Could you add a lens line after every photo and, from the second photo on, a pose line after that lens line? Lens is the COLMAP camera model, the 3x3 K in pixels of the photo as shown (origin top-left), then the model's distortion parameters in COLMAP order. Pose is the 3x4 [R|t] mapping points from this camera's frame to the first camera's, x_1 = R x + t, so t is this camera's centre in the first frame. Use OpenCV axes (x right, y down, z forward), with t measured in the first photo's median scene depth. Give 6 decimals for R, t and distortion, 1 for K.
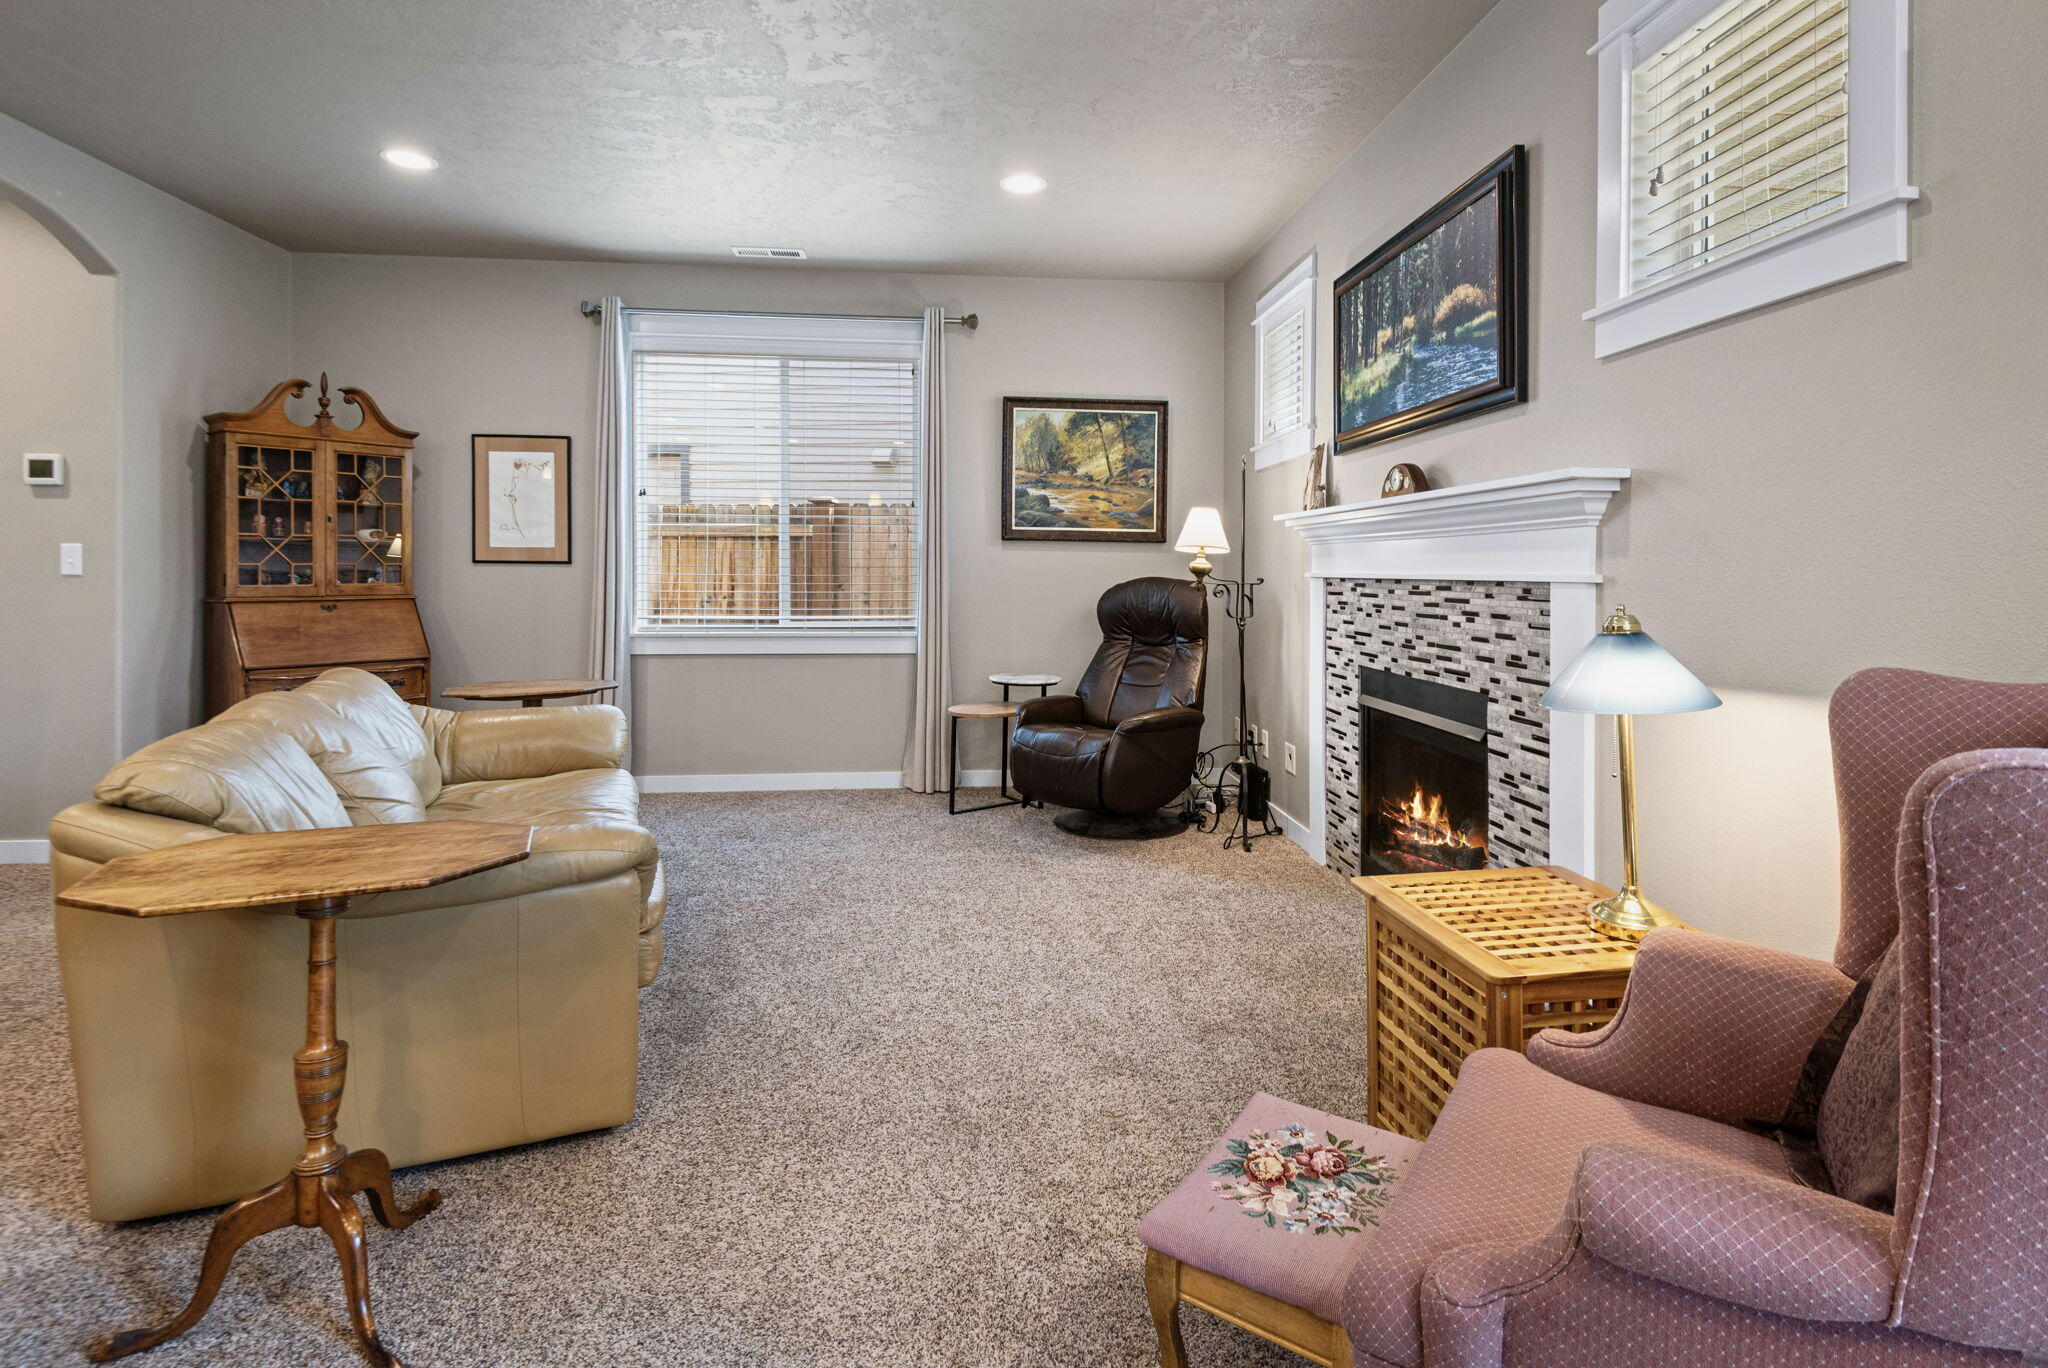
lens RADIAL K [[979.4, 0, 1022.6], [0, 979.4, 574.5], [0, 0, 1]] dist [0.000426, -0.000120]
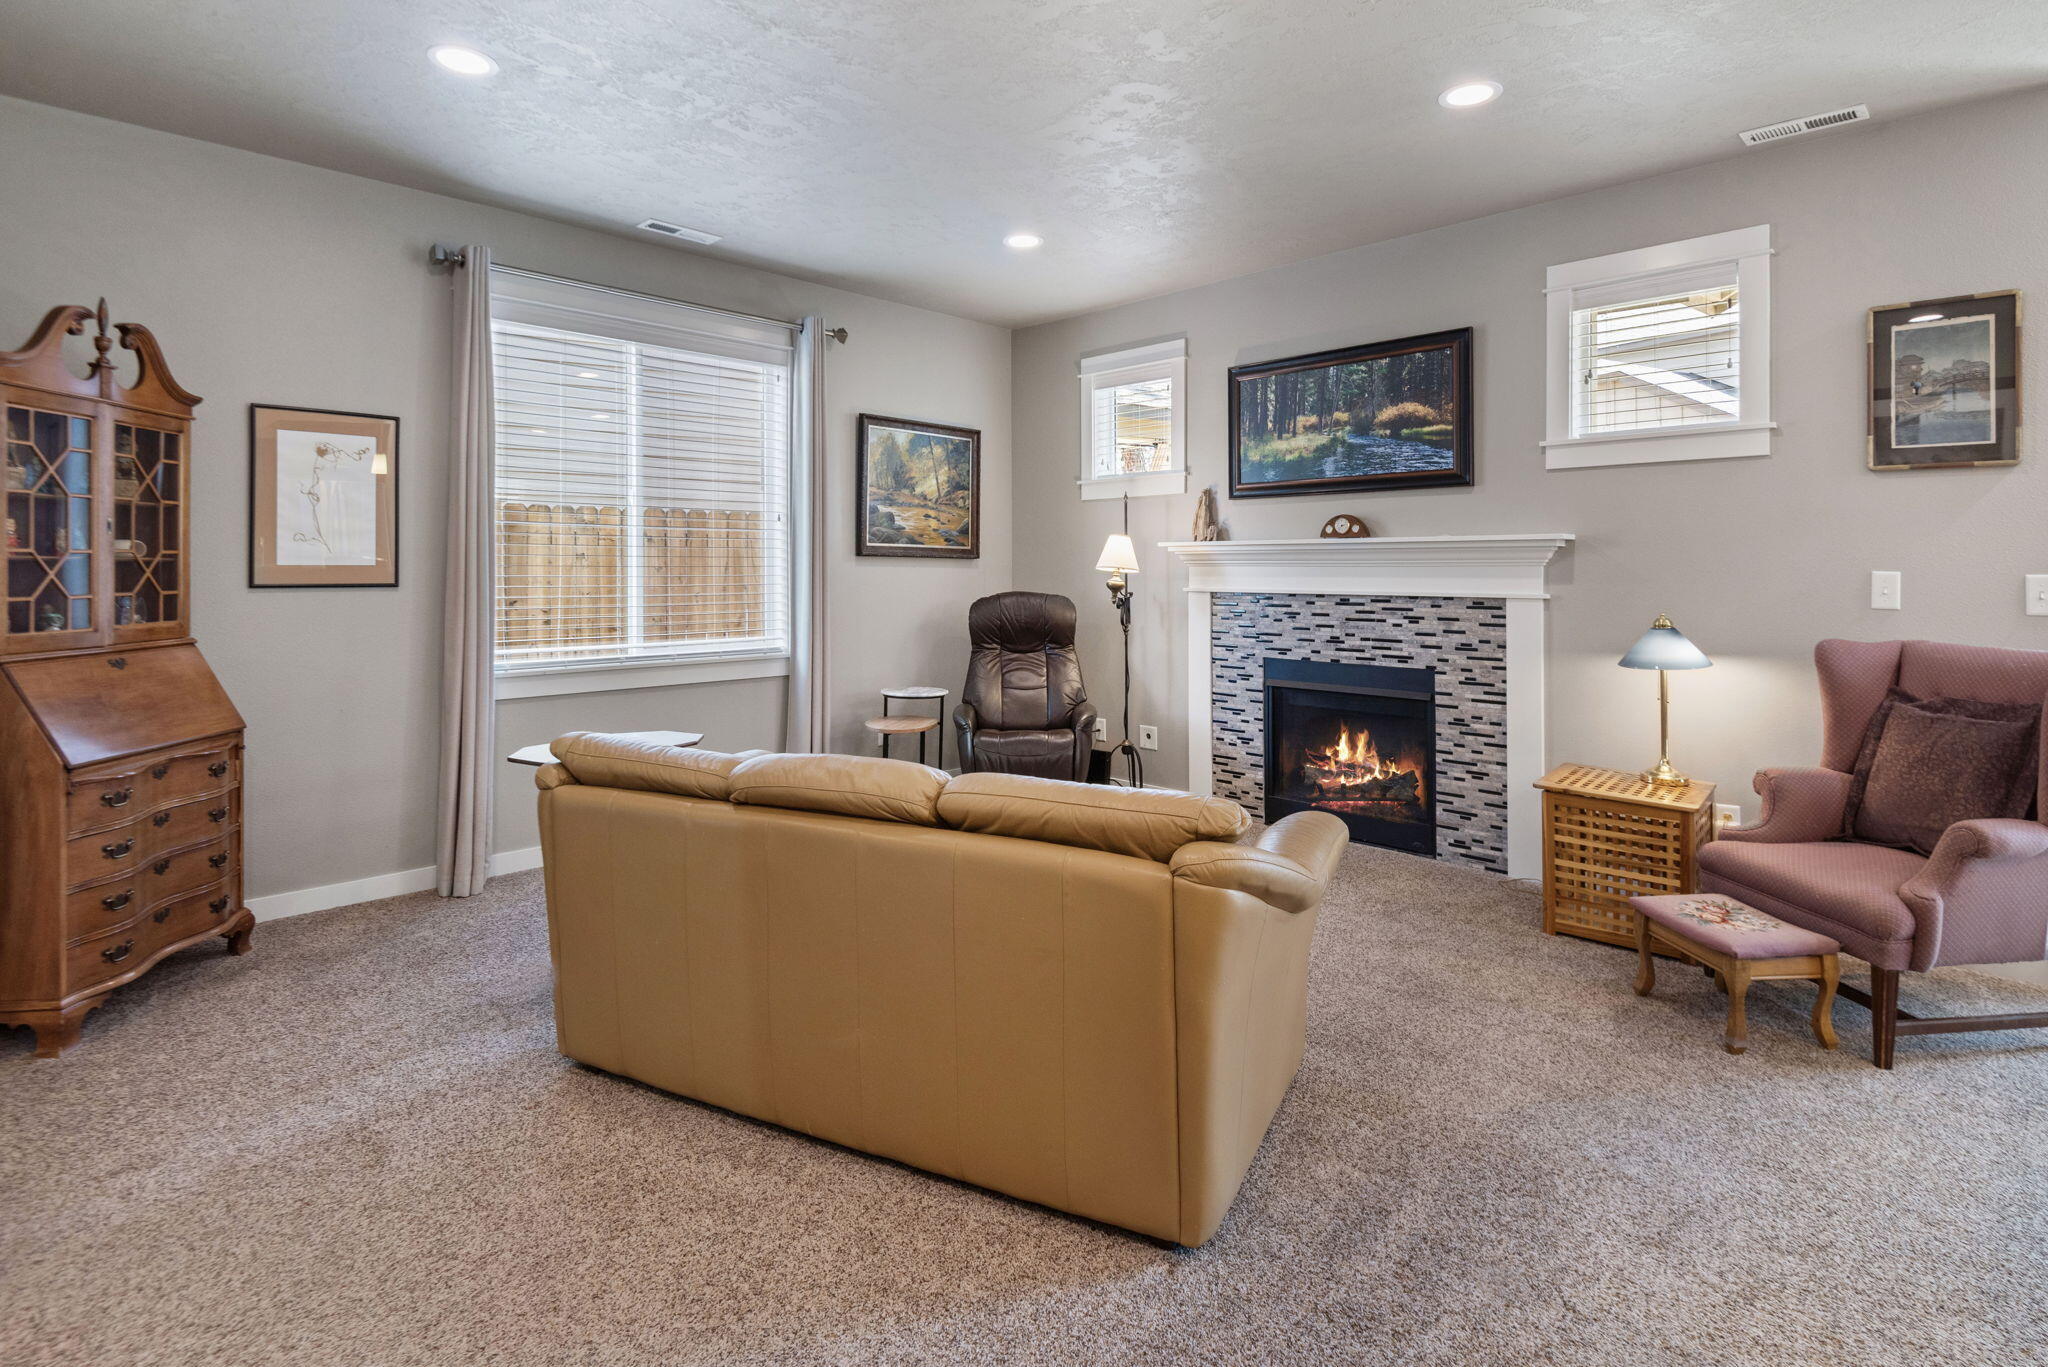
lens RADIAL K [[1028.0, 0, 1025.0], [0, 1028.0, 554.1], [0, 0, 1]] dist [-0.000086, -0.000535]
pose [[0.772276, 0.005891, 0.635260, -0.802449], [0.004643, 0.999878, -0.014916, -0.029736], [-0.635270, 0.014469, 0.772155, 0.113592]]
